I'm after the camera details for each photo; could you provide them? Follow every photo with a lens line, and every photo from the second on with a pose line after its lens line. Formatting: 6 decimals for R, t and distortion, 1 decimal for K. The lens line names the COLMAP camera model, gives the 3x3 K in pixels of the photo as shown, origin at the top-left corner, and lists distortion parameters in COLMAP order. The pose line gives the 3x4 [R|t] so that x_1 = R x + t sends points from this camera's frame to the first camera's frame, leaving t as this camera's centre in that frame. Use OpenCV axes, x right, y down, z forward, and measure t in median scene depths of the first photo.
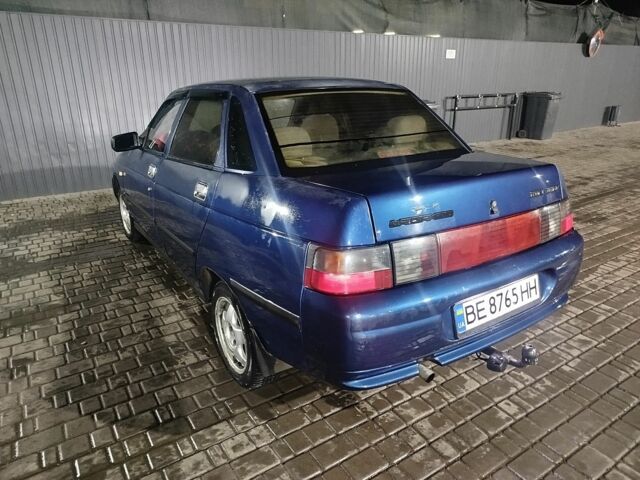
lens RADIAL K [[447.3, 0, 320.0], [0, 447.3, 240.0], [0, 0, 1]] dist [0.005945, 0.006684]
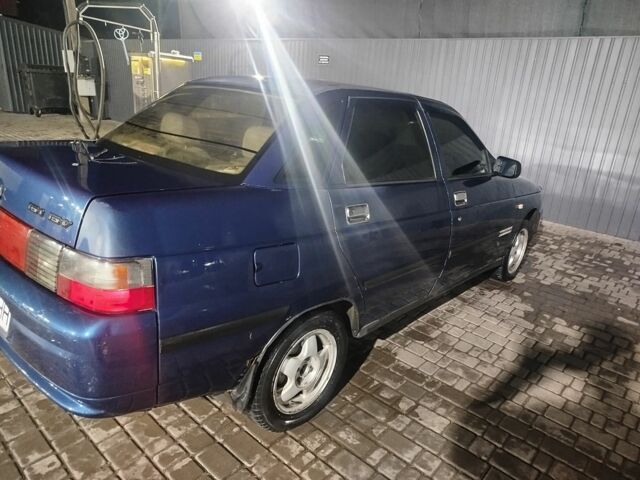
lens RADIAL K [[438.2, 0, 320.0], [0, 438.2, 240.0], [0, 0, 1]] dist [0.007000, 0.005461]
pose [[0.255623, 0.340456, -0.904846, 1.037706], [-0.389975, 0.892730, 0.225728, -0.342998], [0.884634, 0.295166, 0.360971, 0.934597]]
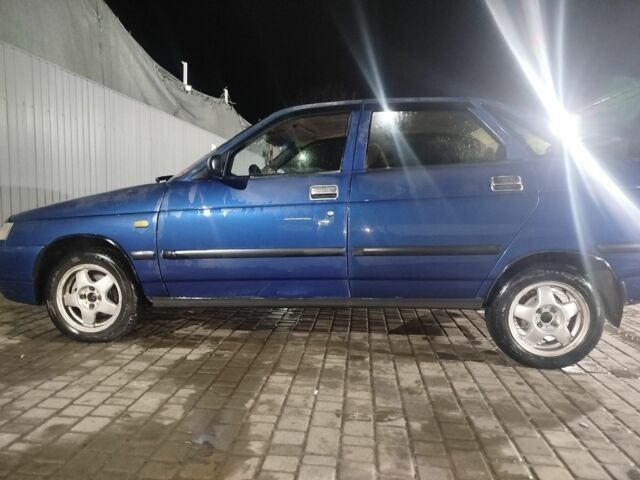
lens RADIAL K [[447.3, 0, 320.0], [0, 447.3, 240.0], [0, 0, 1]] dist [0.005945, 0.006684]
pose [[0.628389, -0.057224, 0.775791, -1.394943], [0.245218, 0.961016, -0.127739, -0.051514], [-0.738238, 0.270508, 0.617924, 0.882170]]
